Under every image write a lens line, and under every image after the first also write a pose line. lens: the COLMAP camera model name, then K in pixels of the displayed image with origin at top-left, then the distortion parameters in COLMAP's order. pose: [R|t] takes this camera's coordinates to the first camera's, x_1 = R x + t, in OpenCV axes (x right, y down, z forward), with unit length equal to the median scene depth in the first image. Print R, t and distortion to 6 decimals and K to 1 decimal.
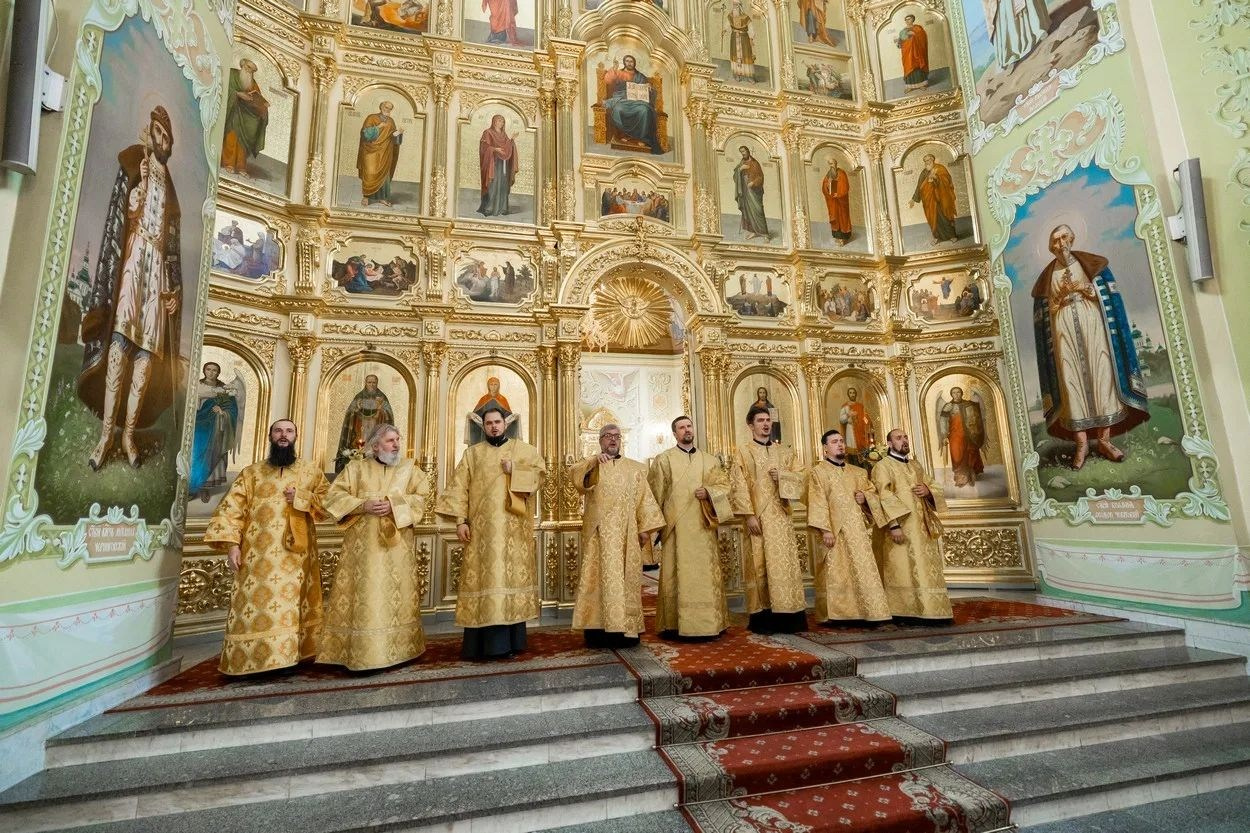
lens RADIAL K [[565.3, 0, 624.1], [0, 565.3, 409.7], [0, 0, 1]] dist [-0.000773, -0.000207]
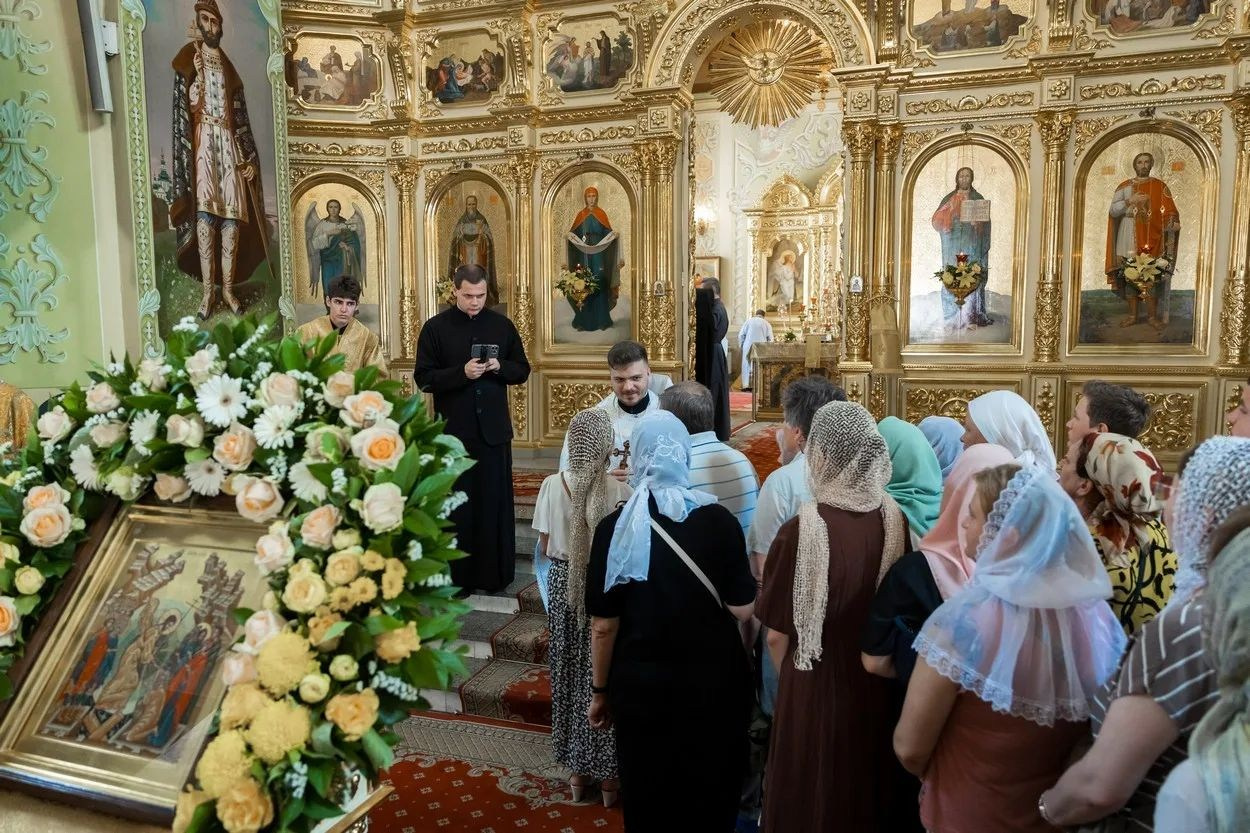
lens RADIAL K [[893.2, 0, 614.5], [0, 893.2, 414.4], [0, 0, 1]] dist [-0.003538, 0.007279]
pose [[0.839652, 0.073161, -0.538175, 0.509280], [0.083865, 0.961537, 0.261558, -0.073437], [0.536611, -0.264751, 0.801221, -0.119794]]
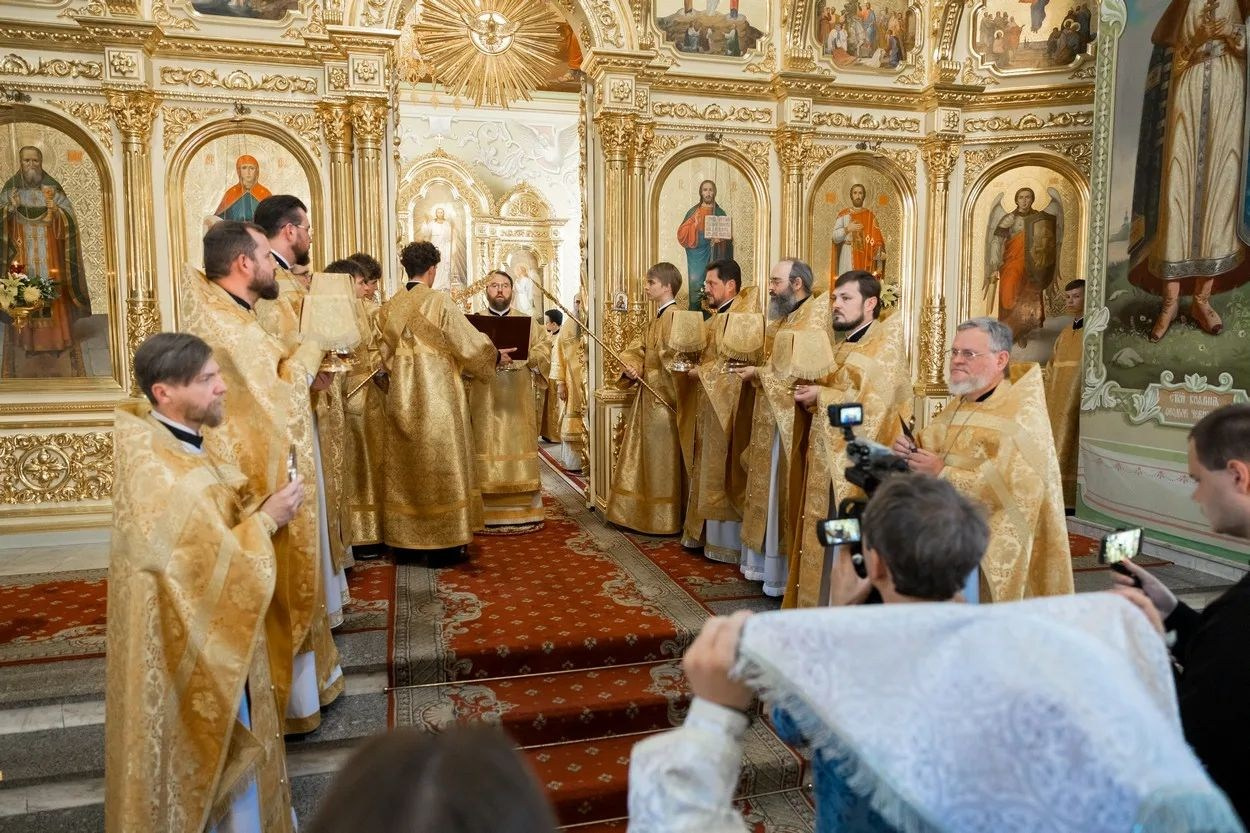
lens RADIAL K [[850.5, 0, 625.0], [0, 850.5, 416.5], [0, 0, 1]] dist [-0.001358, 0.003869]
pose [[0.999391, 0.021100, 0.027791, 0.142605], [-0.027962, 0.960702, 0.276170, -0.049115], [-0.020871, -0.276779, 0.960707, 0.051307]]
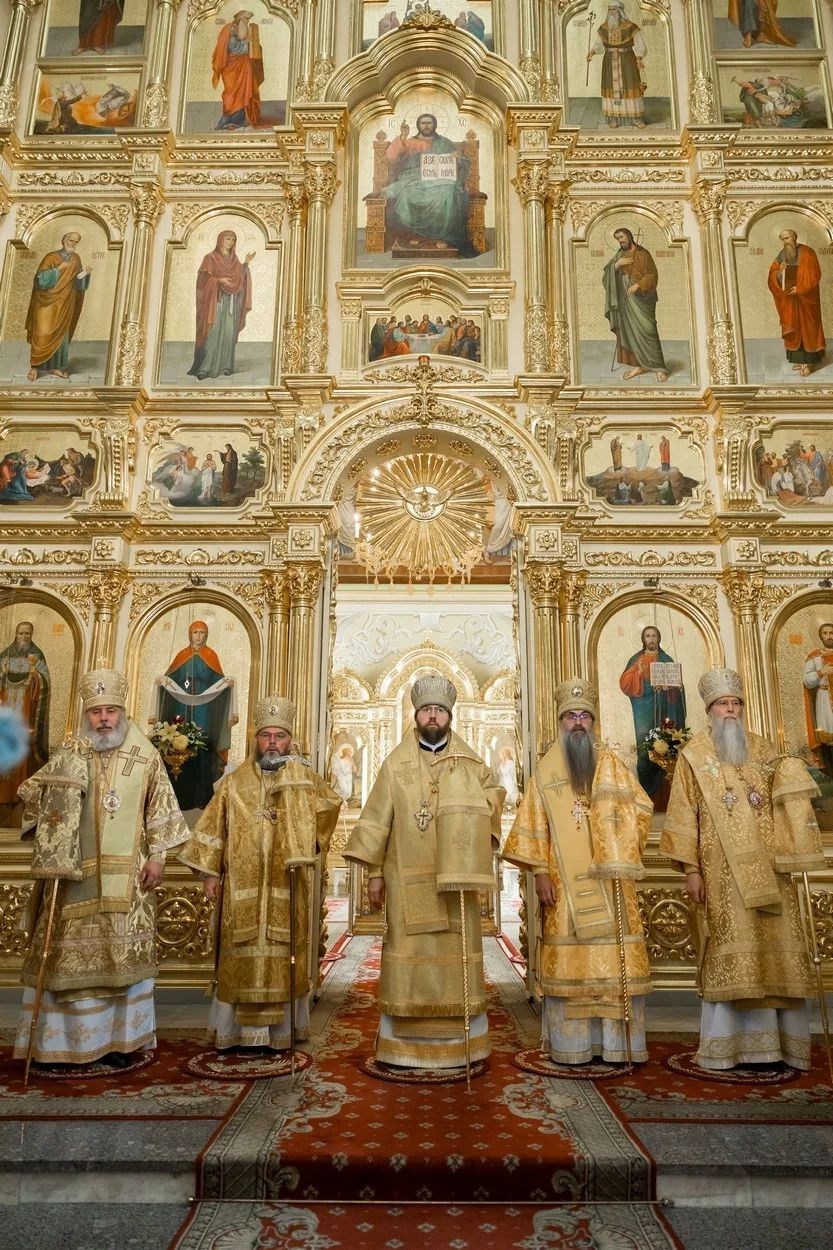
lens RADIAL K [[833.2, 0, 416.5], [0, 833.2, 625.0], [0, 0, 1]] dist [-0.003484, 0.005278]
pose [[0.972113, -0.026200, -0.233045, 0.223589], [0.012300, 0.998068, -0.060900, 0.008015], [0.234190, 0.056335, 0.970557, 0.127481]]
